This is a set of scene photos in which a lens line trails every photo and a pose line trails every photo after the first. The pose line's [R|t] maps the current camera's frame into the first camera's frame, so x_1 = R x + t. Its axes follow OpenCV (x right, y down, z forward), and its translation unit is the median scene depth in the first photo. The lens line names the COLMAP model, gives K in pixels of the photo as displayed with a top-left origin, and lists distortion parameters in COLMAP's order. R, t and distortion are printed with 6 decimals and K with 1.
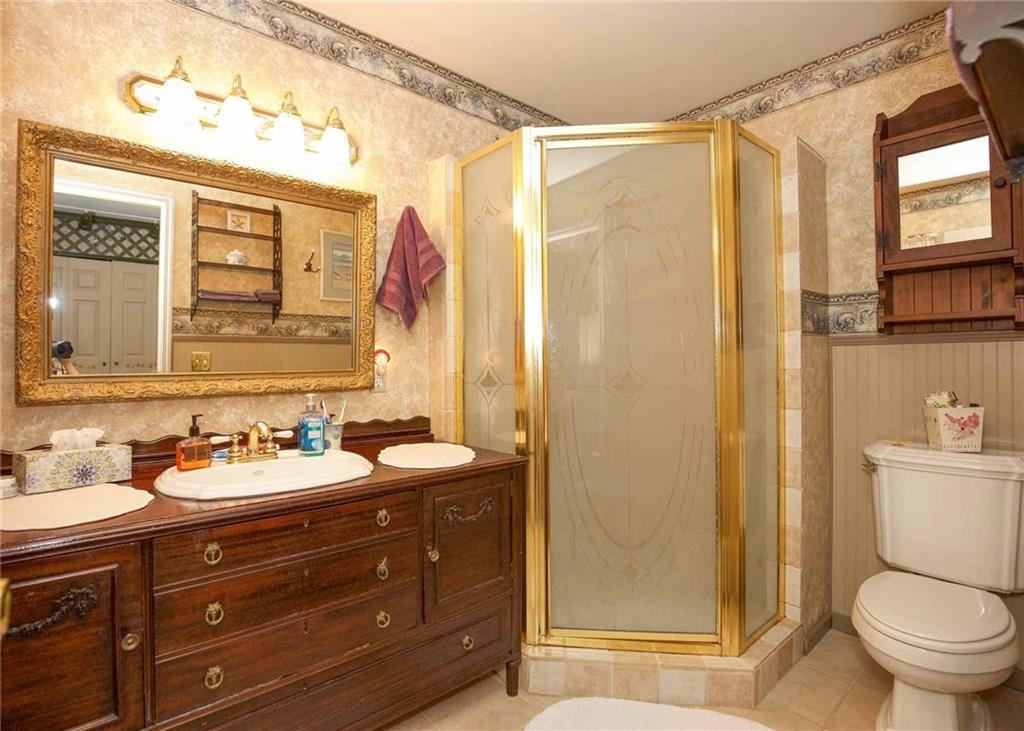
lens RADIAL K [[513.8, 0, 511.9], [0, 513.8, 363.0], [0, 0, 1]] dist [-0.031931, 0.003814]
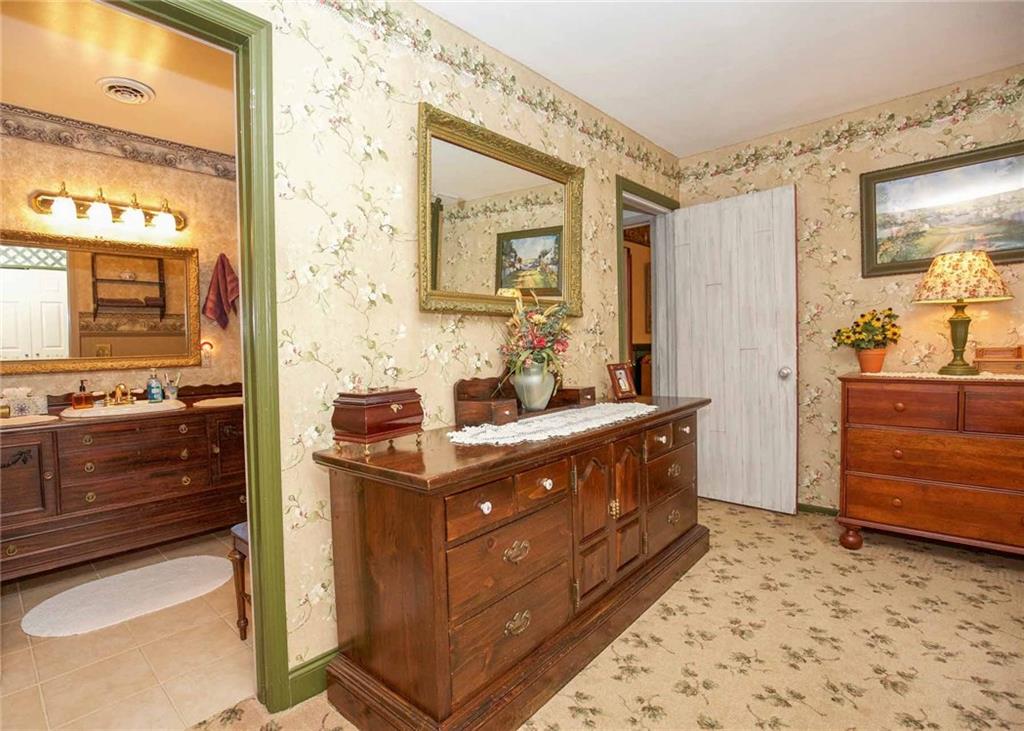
lens RADIAL K [[513.8, 0, 510.5], [0, 513.8, 367.7], [0, 0, 1]] dist [-0.031931, 0.003814]
pose [[0.995832, -0.021646, 0.088605, 0.612770], [0.017839, 0.998893, 0.043527, 0.003043], [-0.089449, -0.041765, 0.995115, -0.769827]]
